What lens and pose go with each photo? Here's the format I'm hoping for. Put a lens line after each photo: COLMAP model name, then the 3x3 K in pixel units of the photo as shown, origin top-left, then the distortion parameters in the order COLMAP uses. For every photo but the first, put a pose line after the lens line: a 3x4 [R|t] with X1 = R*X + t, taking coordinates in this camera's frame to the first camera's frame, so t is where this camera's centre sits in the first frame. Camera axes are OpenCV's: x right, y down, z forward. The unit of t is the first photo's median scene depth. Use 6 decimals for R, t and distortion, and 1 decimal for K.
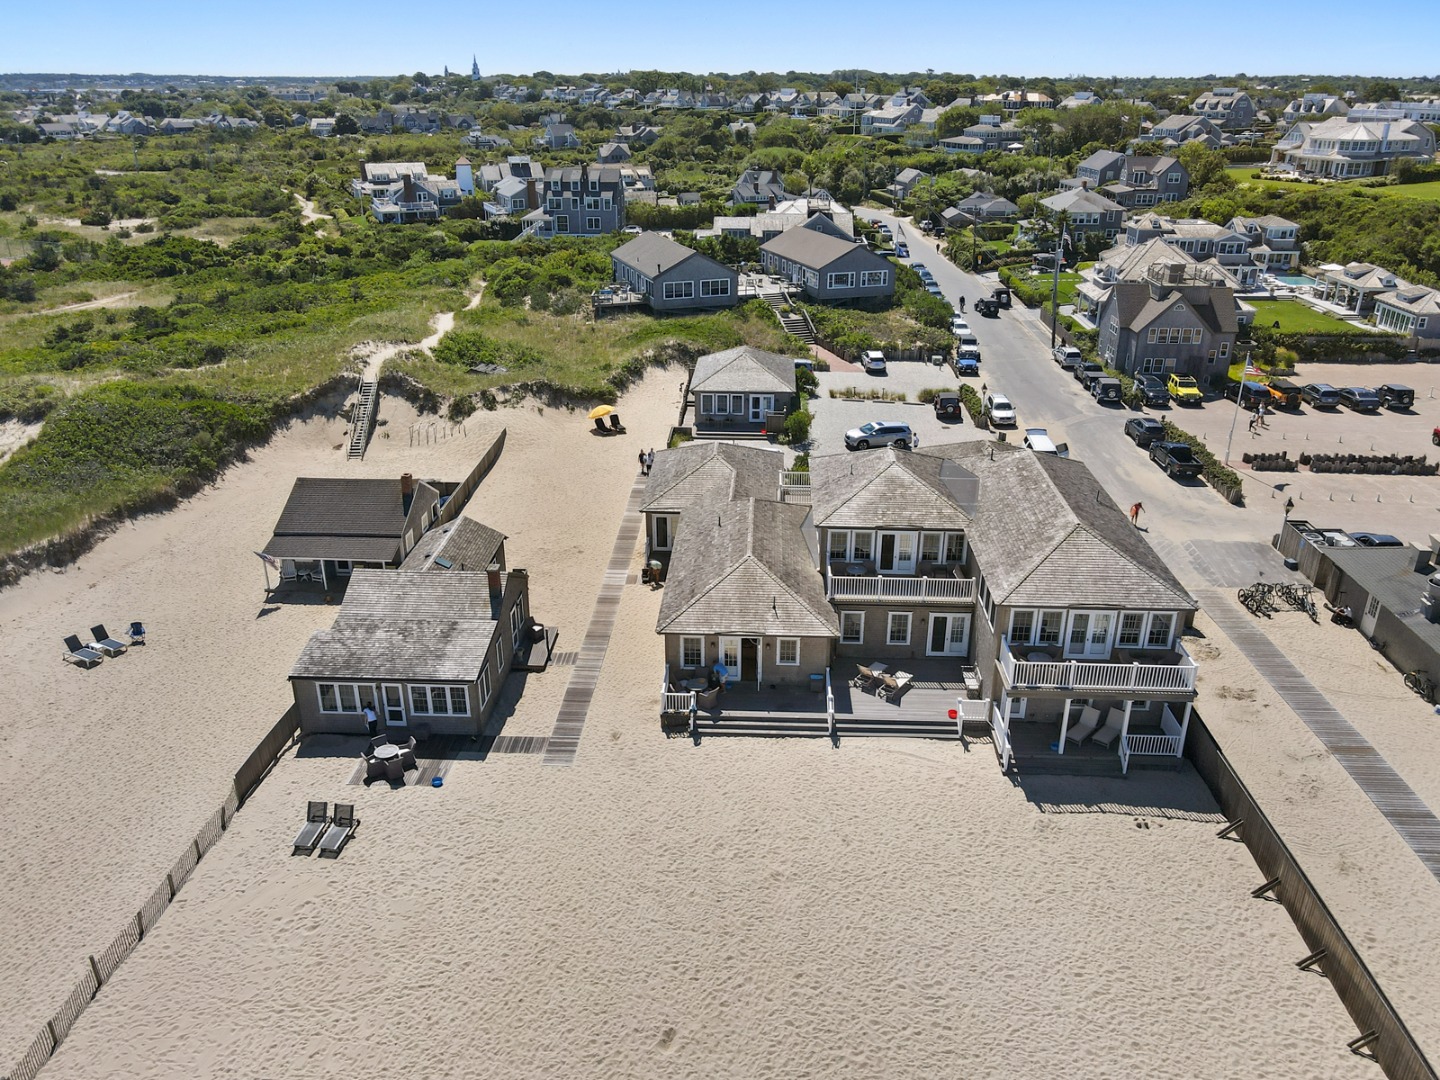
lens RADIAL K [[1049.6, 0, 734.6], [0, 1049.6, 540.8], [0, 0, 1]] dist [0.007275, 0.009825]
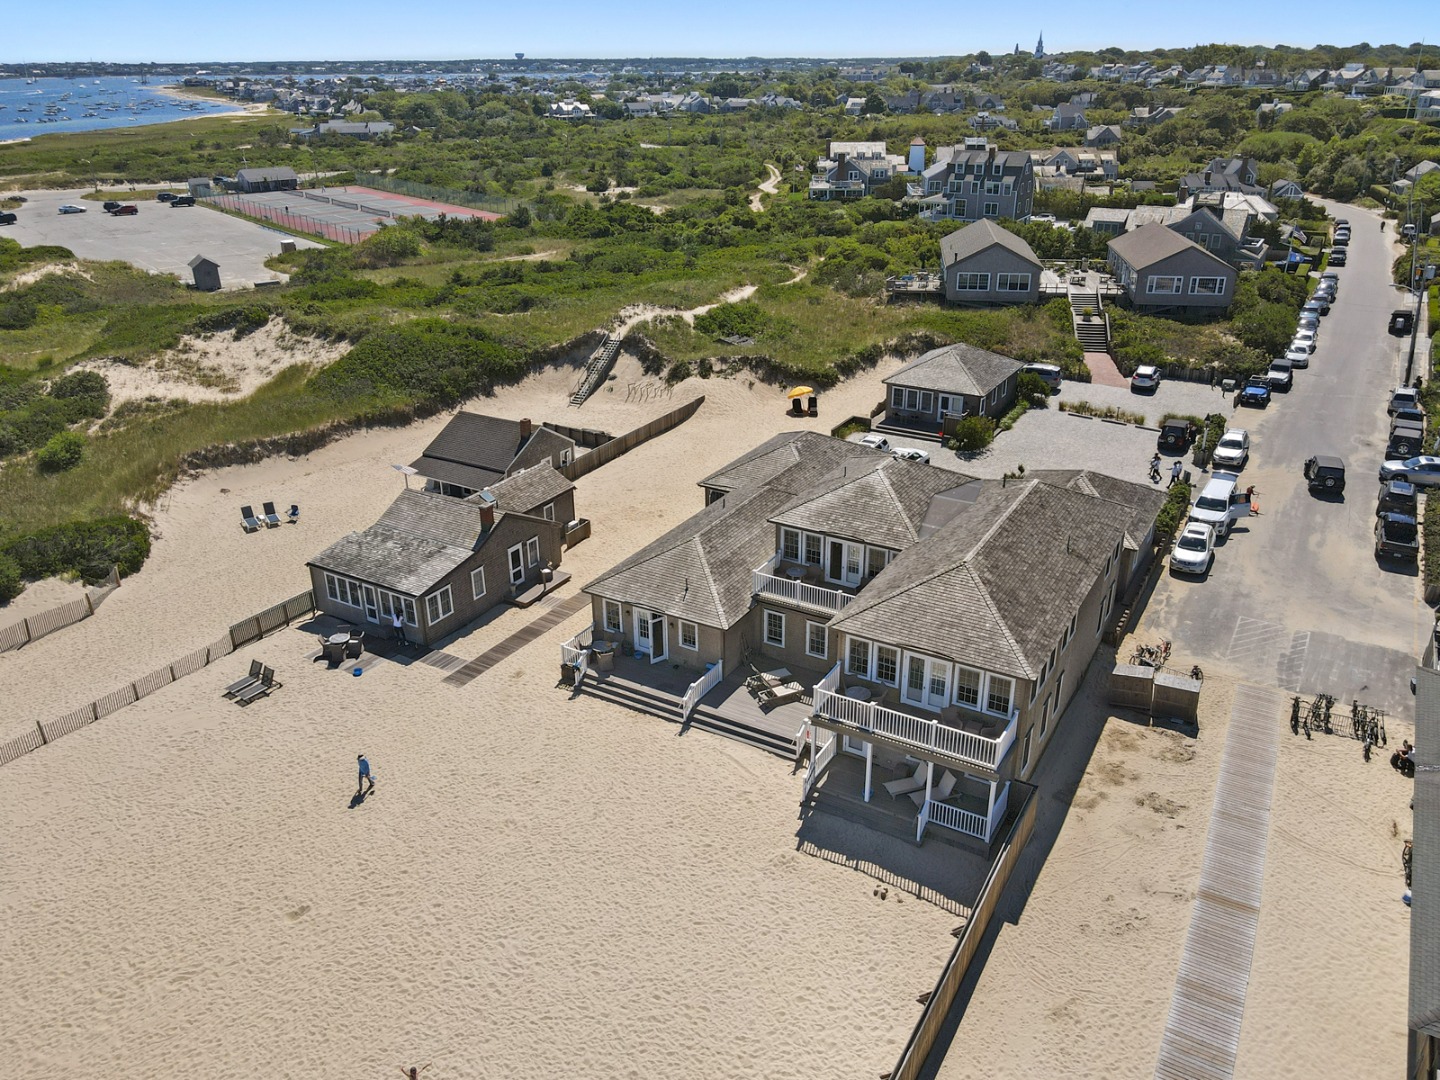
lens RADIAL K [[1066.0, 0, 731.6], [0, 1066.0, 544.0], [0, 0, 1]] dist [0.006411, 0.008224]
pose [[0.887062, 0.182692, -0.423963, 0.272912], [-0.176863, 0.982783, 0.053442, -0.022849], [0.426427, 0.027577, 0.904101, 0.049602]]
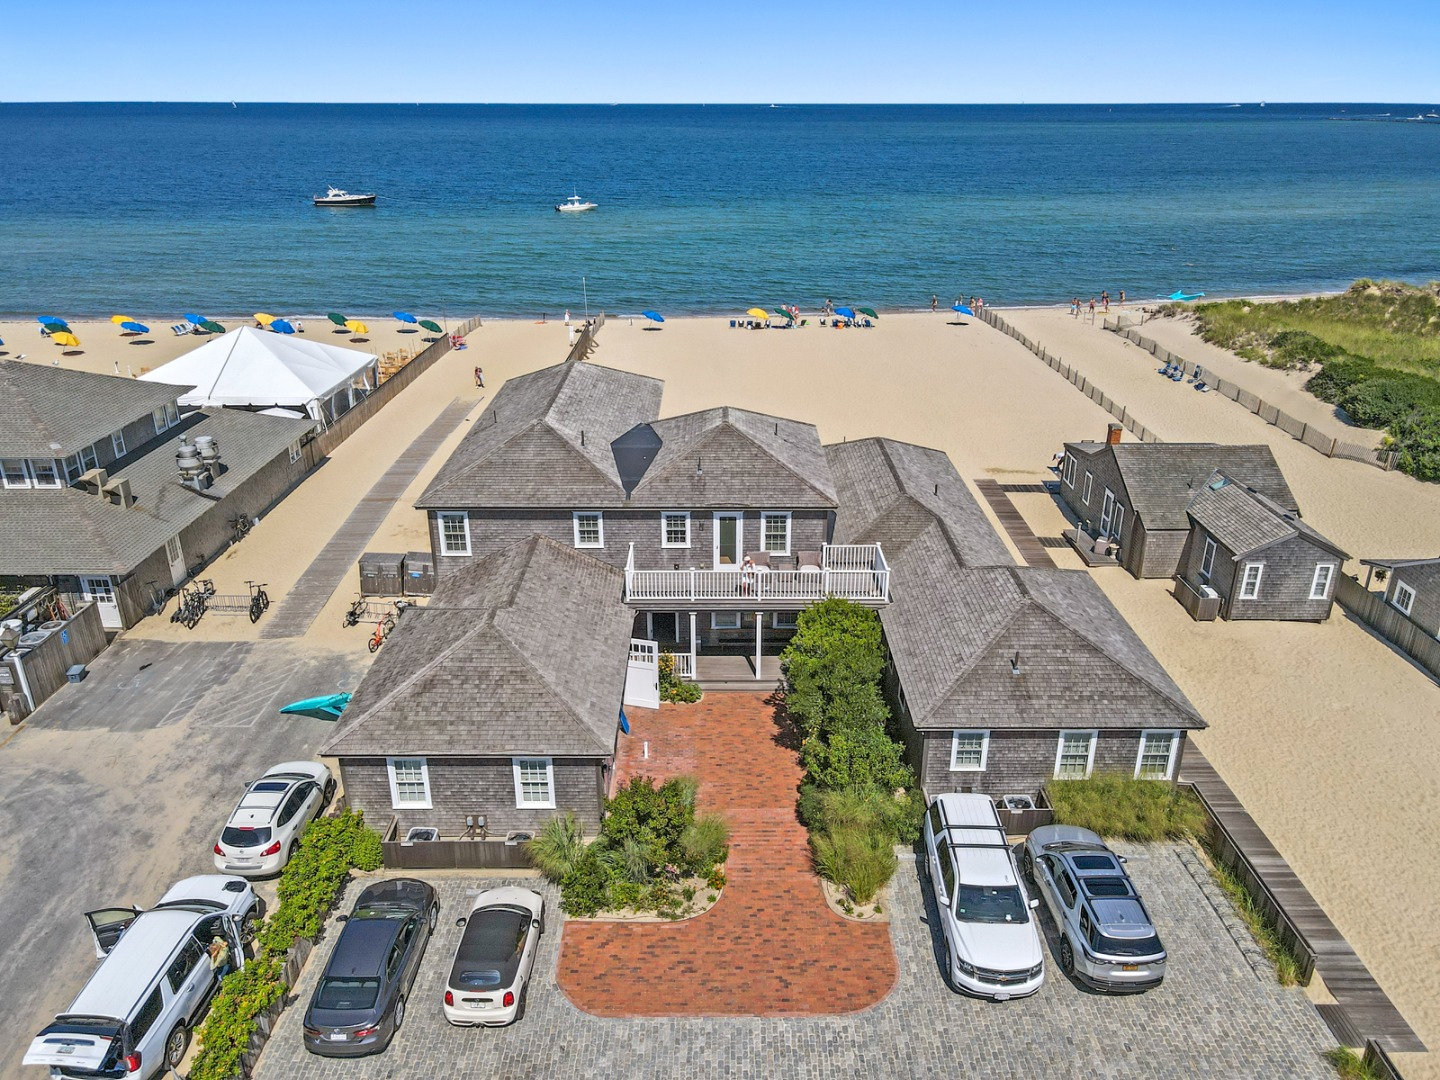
lens RADIAL K [[1049.6, 0, 734.6], [0, 1049.6, 540.8], [0, 0, 1]] dist [0.007275, 0.009825]
pose [[-0.998480, 0.019400, -0.051581, 0.105899], [-0.023879, 0.691244, 0.722227, -0.359207], [0.049666, 0.722361, -0.689731, 1.012159]]
